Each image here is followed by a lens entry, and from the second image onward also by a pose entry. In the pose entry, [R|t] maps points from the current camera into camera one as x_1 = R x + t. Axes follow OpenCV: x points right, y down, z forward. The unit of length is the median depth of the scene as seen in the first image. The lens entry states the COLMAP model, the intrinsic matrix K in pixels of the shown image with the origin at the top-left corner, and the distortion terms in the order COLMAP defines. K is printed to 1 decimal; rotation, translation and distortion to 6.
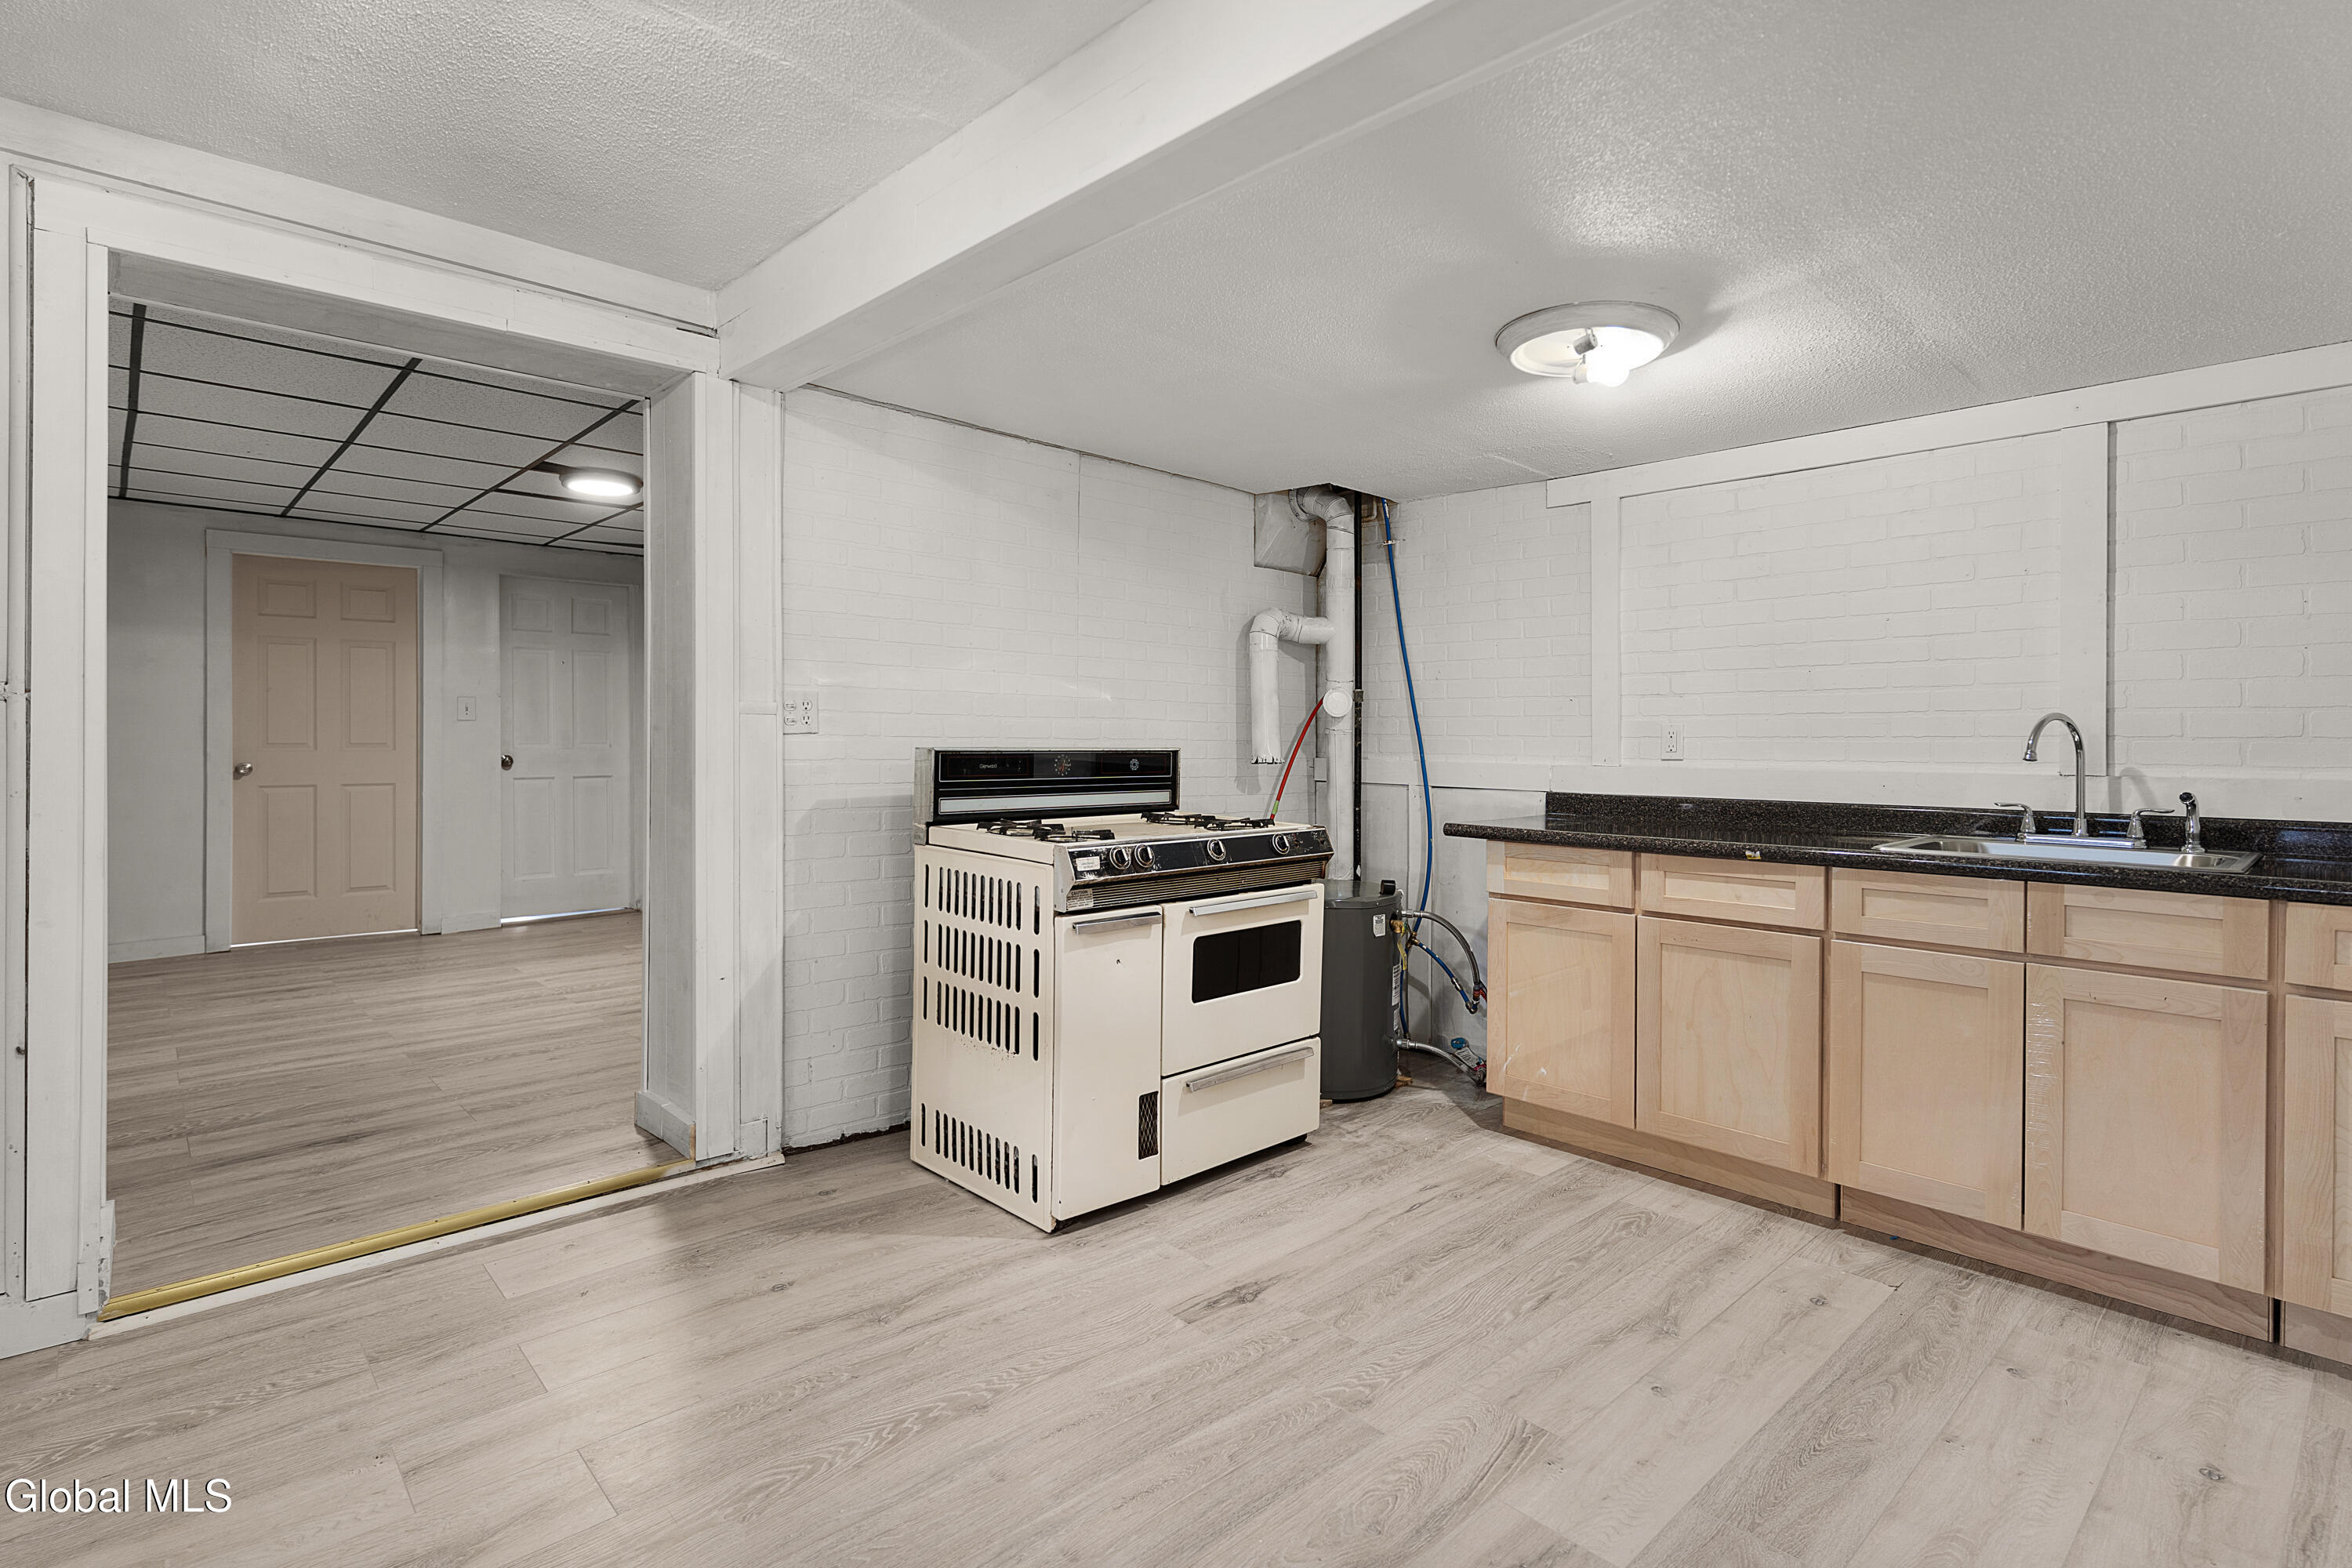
lens RADIAL K [[1155.6, 0, 1184.0], [0, 1155.6, 745.9], [0, 0, 1]] dist [0.011781, -0.003320]
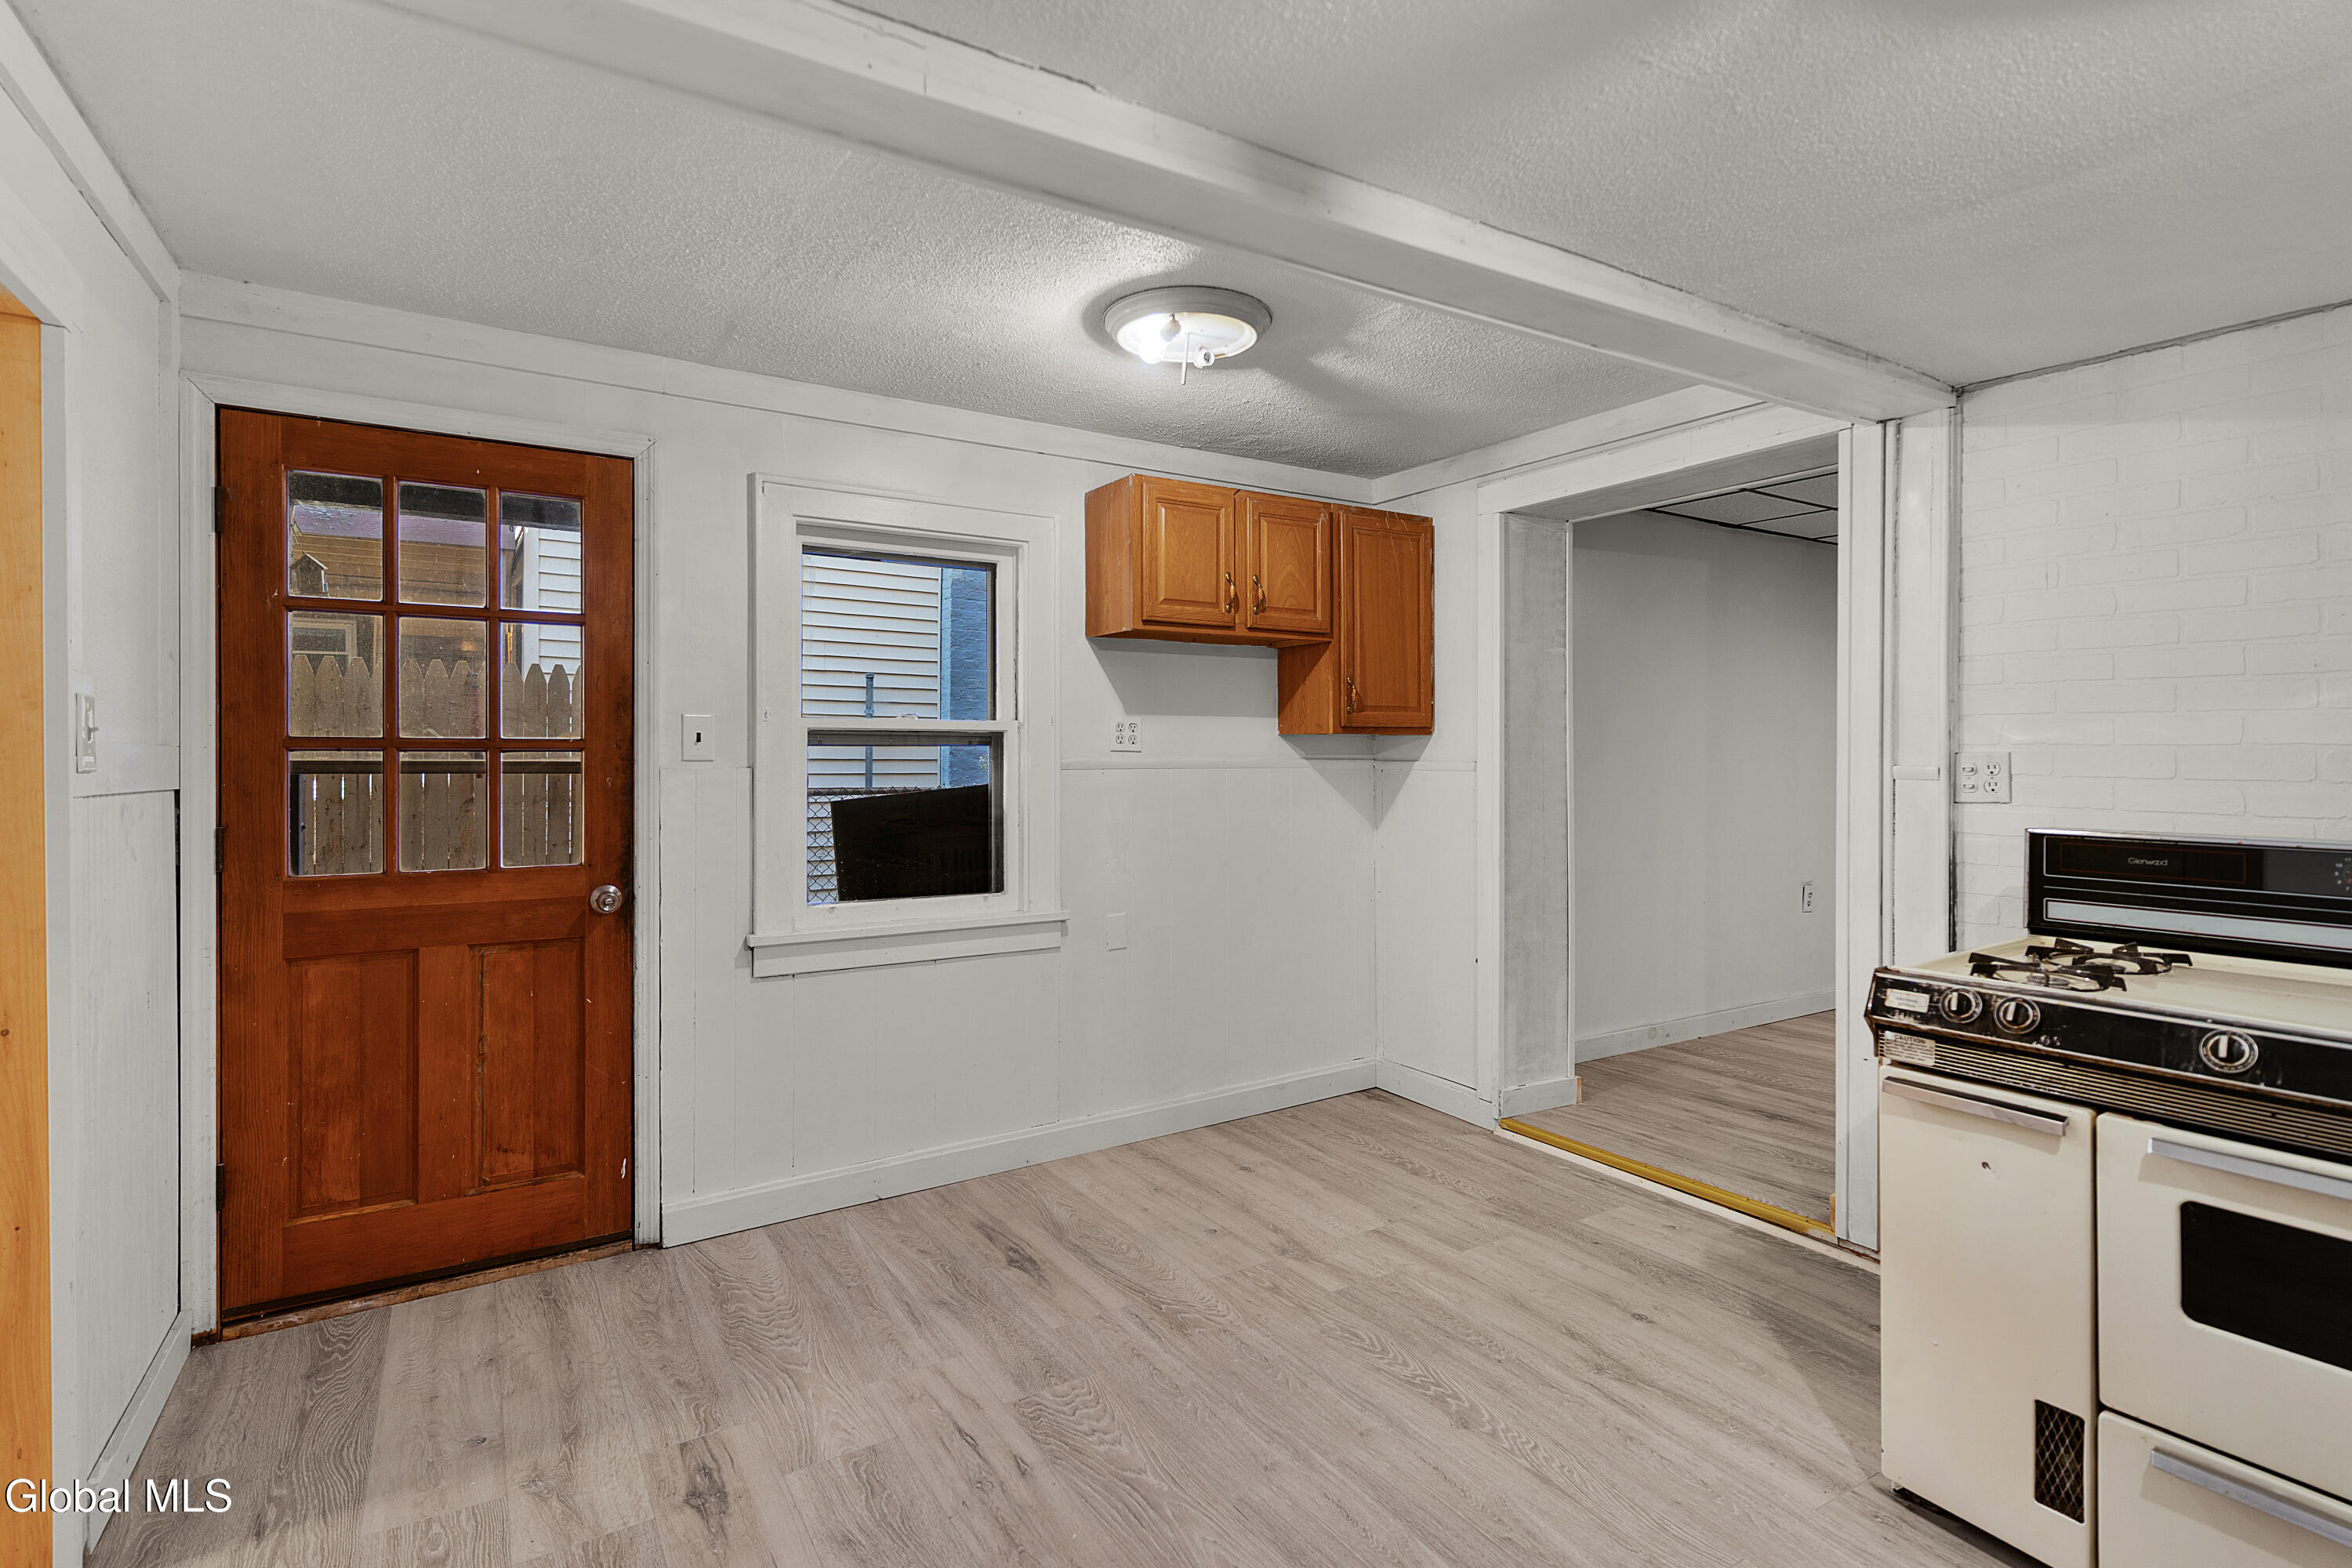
lens RADIAL K [[1155.6, 0, 1175.1], [0, 1155.6, 763.9], [0, 0, 1]] dist [0.011781, -0.003320]
pose [[-0.193818, 0.001733, -0.981036, 0.734740], [-0.010606, 0.999936, 0.003861, -0.043831], [0.980980, 0.011153, -0.193788, 0.720961]]
